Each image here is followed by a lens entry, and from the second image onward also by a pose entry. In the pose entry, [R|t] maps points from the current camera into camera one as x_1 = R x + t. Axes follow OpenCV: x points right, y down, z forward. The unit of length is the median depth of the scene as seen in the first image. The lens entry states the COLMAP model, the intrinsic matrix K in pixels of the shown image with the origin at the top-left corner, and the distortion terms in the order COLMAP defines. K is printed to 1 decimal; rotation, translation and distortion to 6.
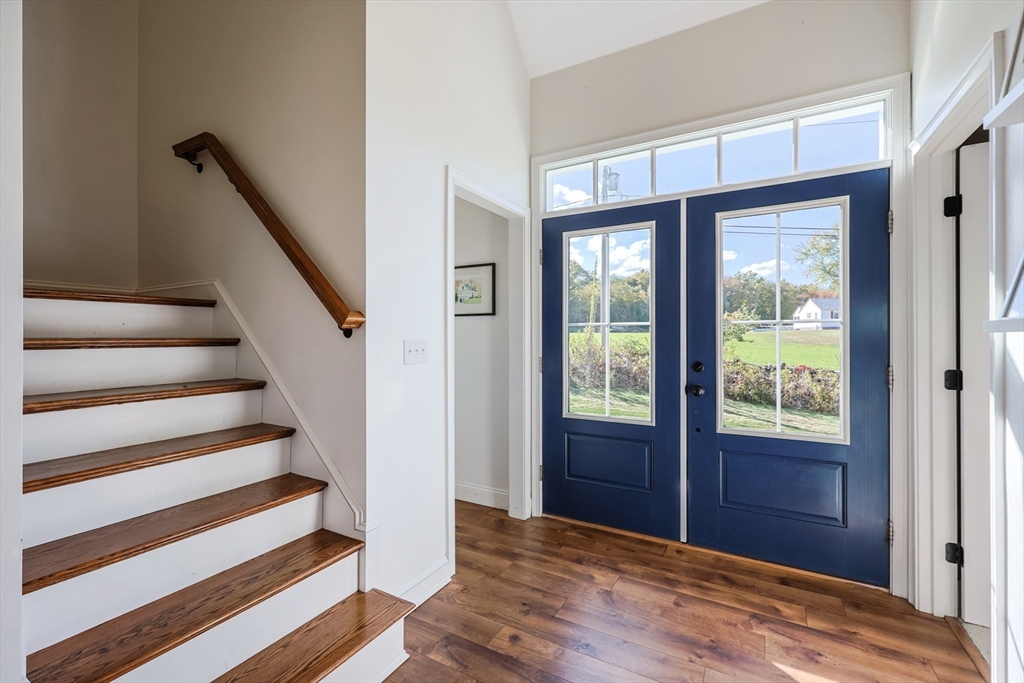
lens RADIAL K [[438.5, 0, 512.0], [0, 438.5, 341.5], [0, 0, 1]] dist [-0.000393, -0.000106]
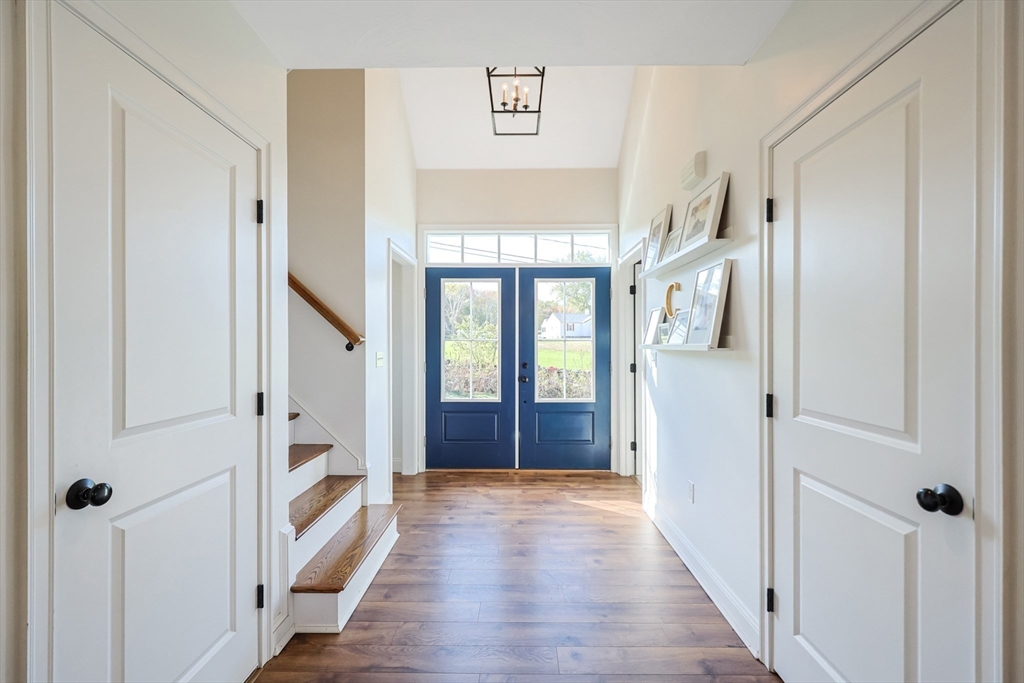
lens RADIAL K [[424.5, 0, 511.4], [0, 424.5, 351.2], [0, 0, 1]] dist [-0.000265, 0.000024]
pose [[0.878584, -0.006025, 0.477550, -0.467230], [0.002930, 0.999970, 0.007226, -0.012828], [-0.477579, -0.004949, 0.878575, -0.495412]]
